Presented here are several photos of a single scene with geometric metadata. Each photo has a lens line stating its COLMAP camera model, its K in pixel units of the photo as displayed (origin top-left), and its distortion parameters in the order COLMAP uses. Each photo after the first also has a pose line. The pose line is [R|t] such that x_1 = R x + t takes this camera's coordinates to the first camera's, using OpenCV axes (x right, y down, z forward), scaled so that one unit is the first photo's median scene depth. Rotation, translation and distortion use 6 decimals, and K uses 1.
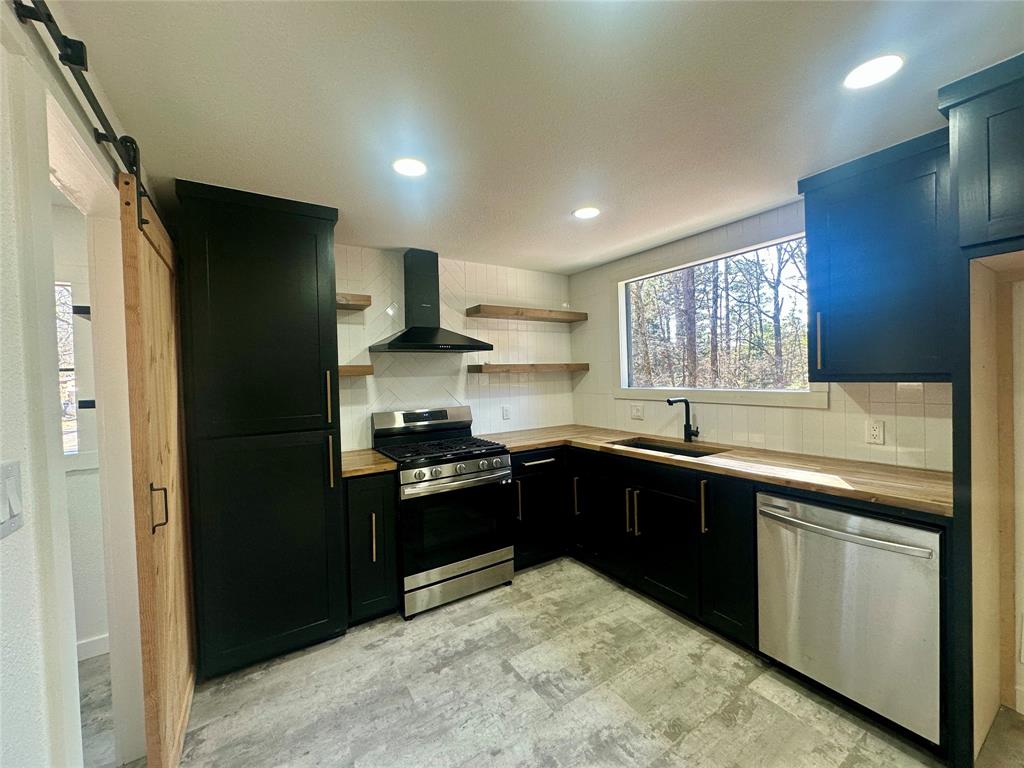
lens RADIAL K [[408.1, 0, 511.4], [0, 408.1, 381.2], [0, 0, 1]] dist [-0.003155, -0.000428]
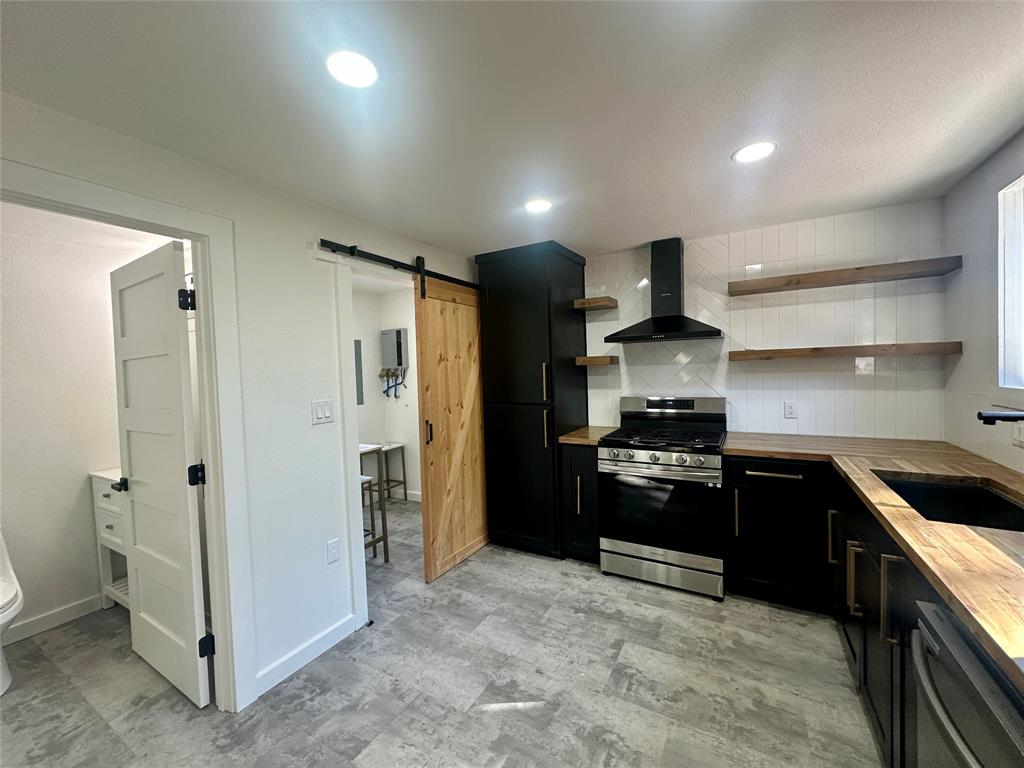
lens RADIAL K [[408.1, 0, 511.4], [0, 408.1, 381.2], [0, 0, 1]] dist [-0.003155, -0.000428]
pose [[0.458210, 0.042647, -0.887820, 0.662900], [0.003355, 0.998758, 0.049708, -0.029569], [0.888838, -0.025755, 0.457498, 0.247410]]
